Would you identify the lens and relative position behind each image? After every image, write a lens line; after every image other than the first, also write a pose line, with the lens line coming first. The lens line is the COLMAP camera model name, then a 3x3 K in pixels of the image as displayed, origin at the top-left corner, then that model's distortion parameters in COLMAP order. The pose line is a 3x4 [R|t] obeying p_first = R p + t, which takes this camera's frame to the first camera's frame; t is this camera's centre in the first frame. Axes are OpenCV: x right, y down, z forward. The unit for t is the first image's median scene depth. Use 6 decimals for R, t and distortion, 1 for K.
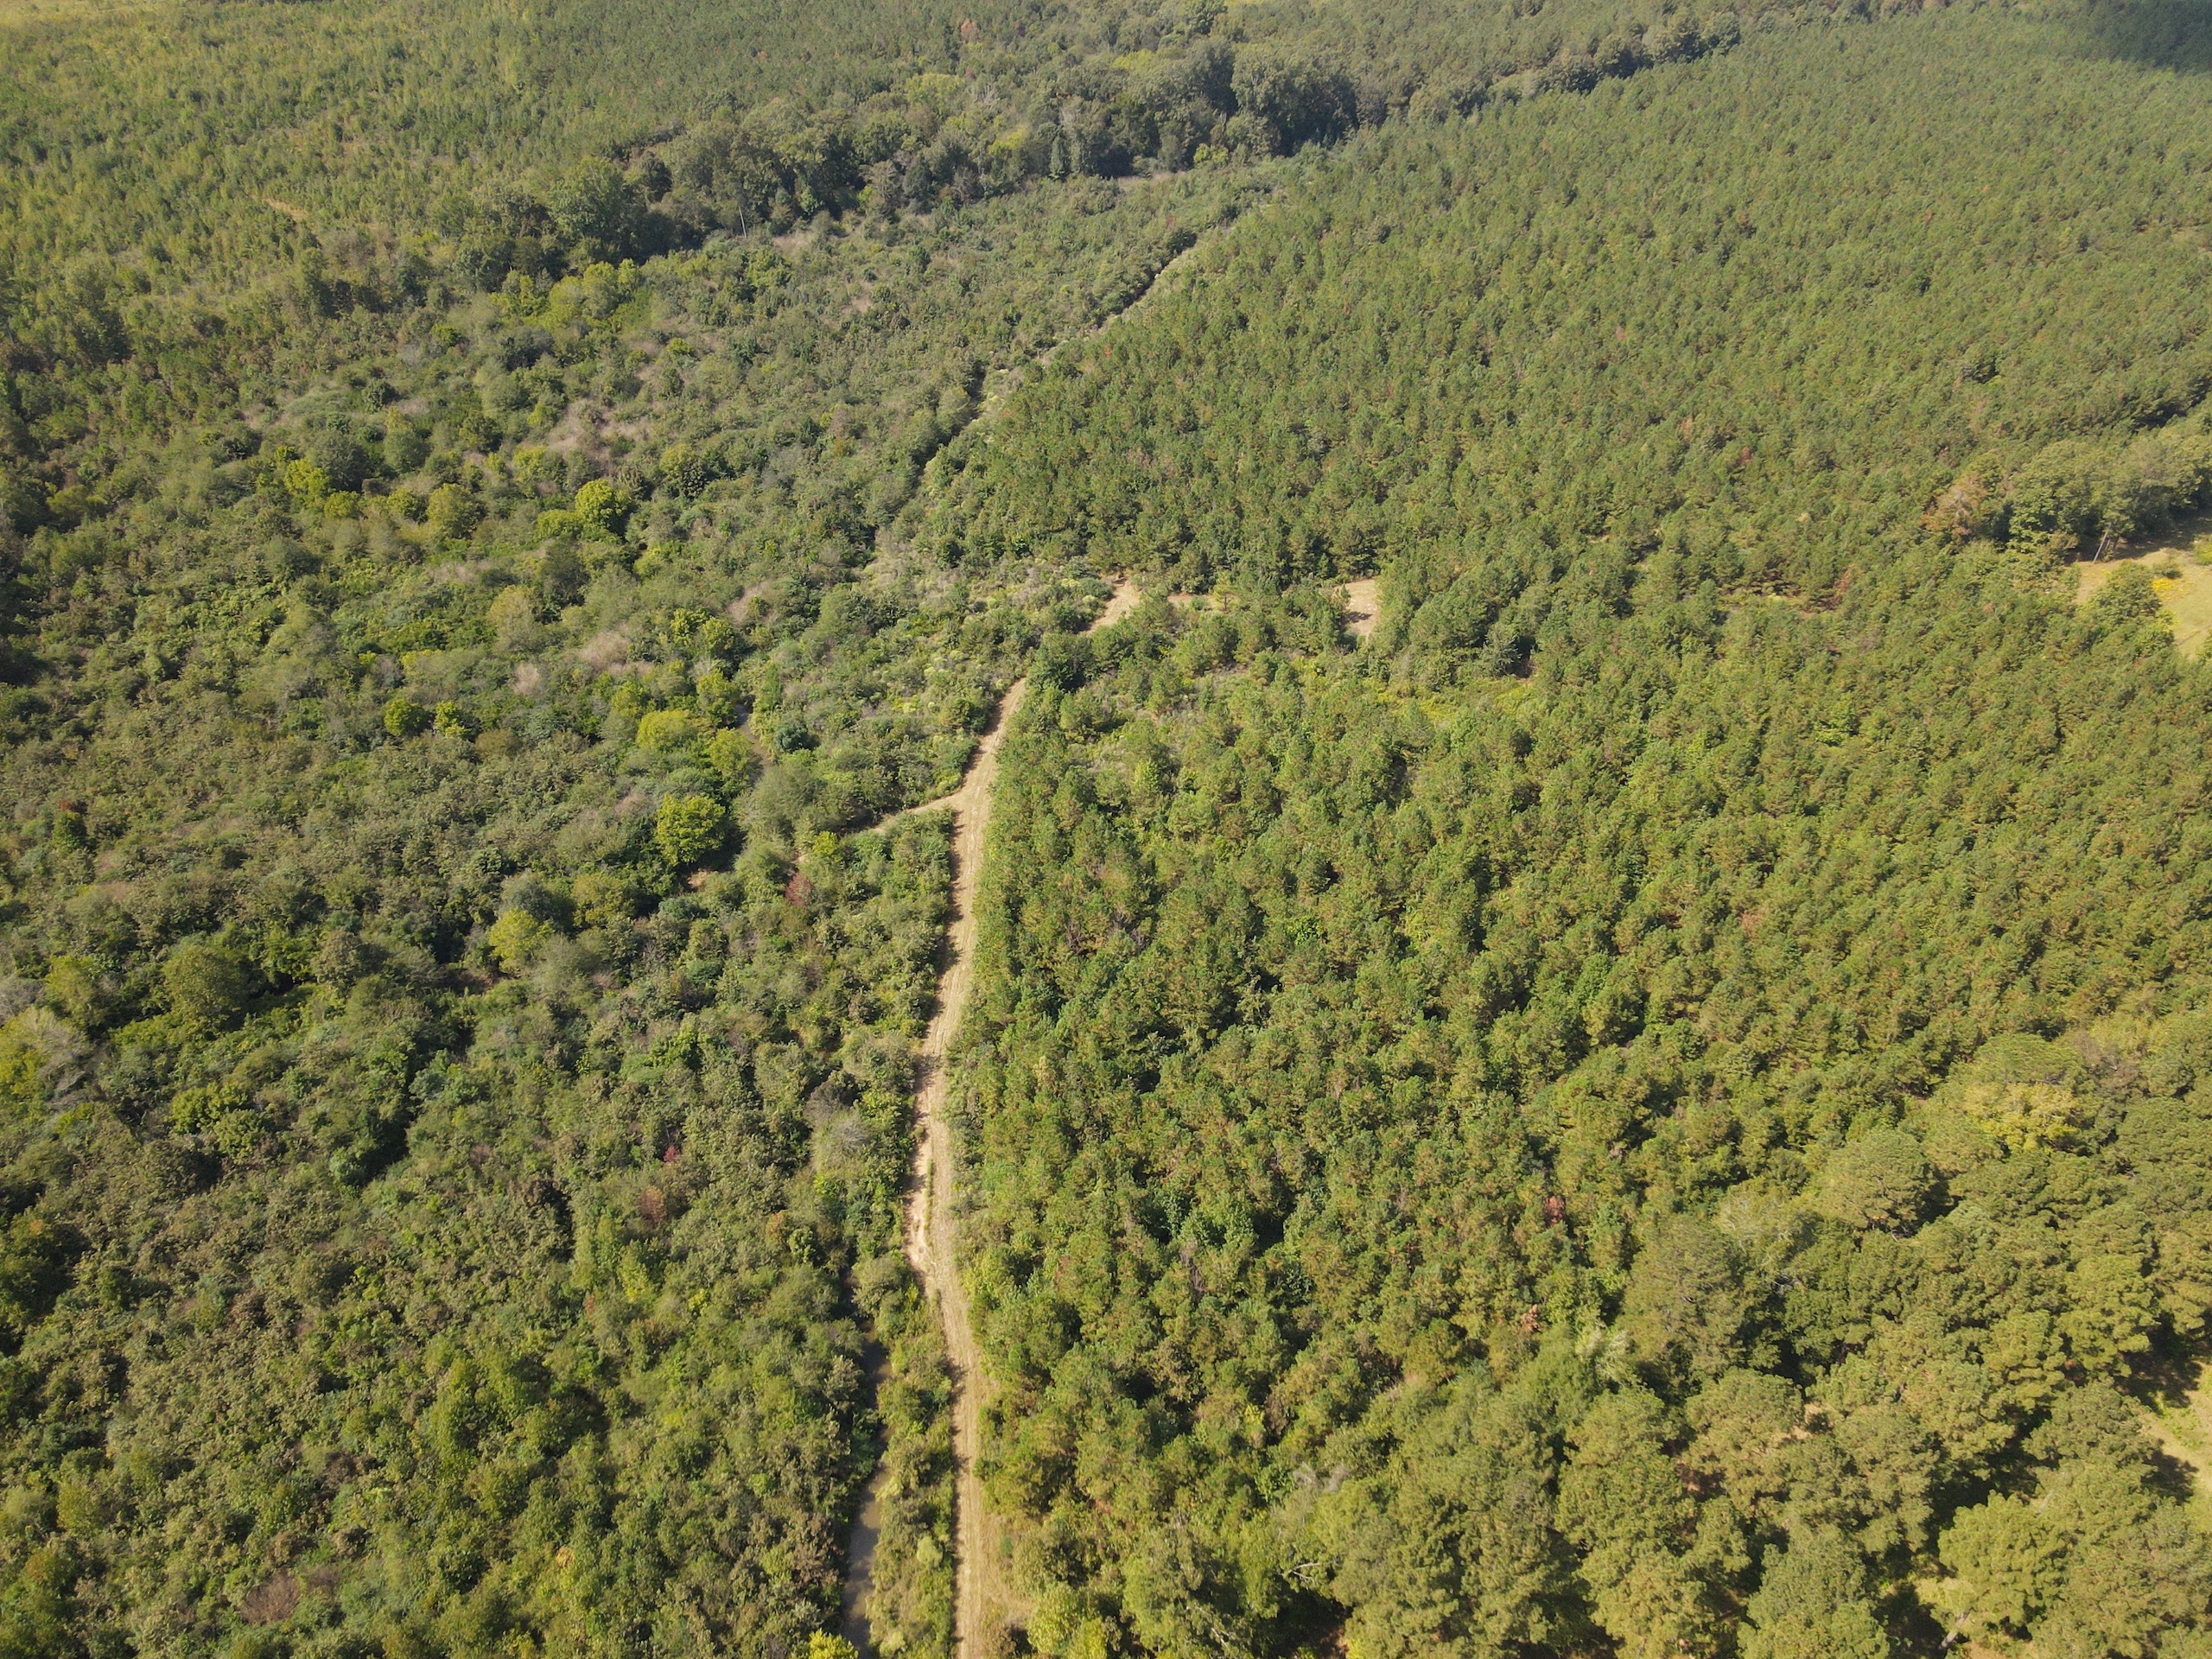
lens RADIAL K [[1611.4, 0, 1108.9], [0, 1611.4, 814.8], [0, 0, 1]] dist [0.001594, 0.041841]
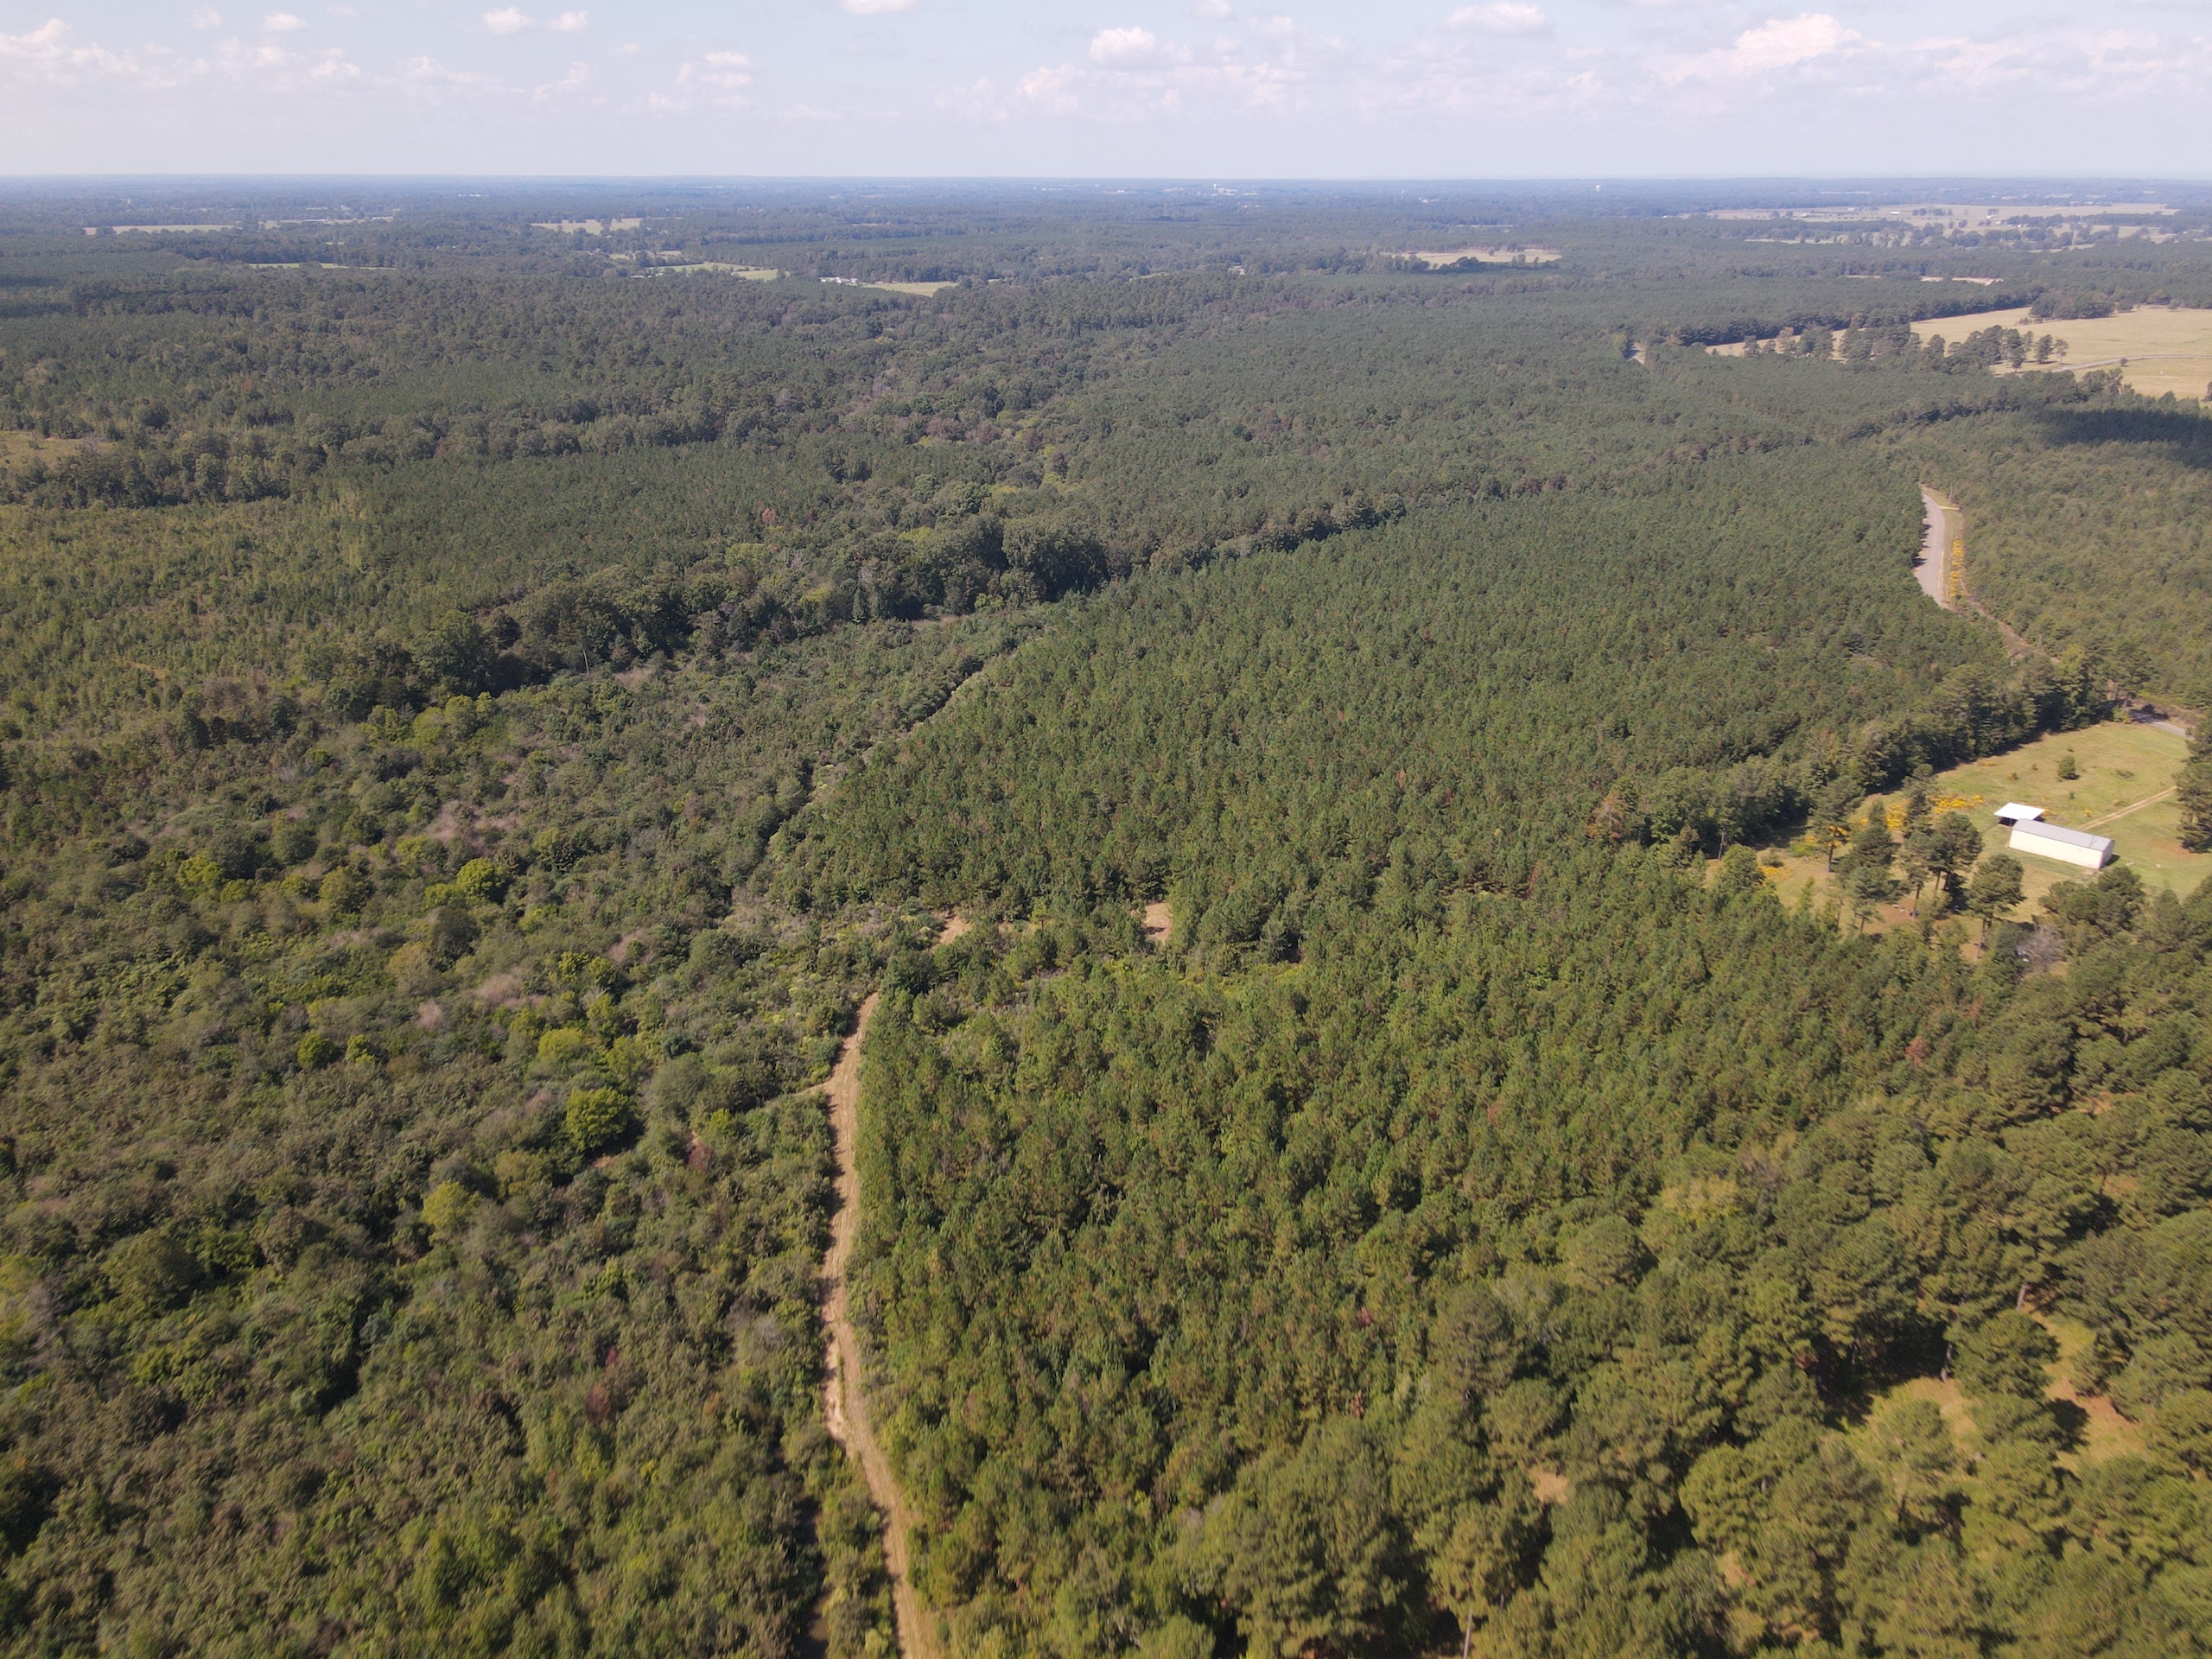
lens RADIAL K [[1611.4, 0, 1108.9], [0, 1611.4, 814.8], [0, 0, 1]] dist [0.001594, 0.041841]
pose [[0.988434, -0.043873, 0.145169, -0.053136], [0.082605, 0.958531, -0.272755, 0.131365], [-0.127183, 0.281592, 0.951068, -0.169666]]
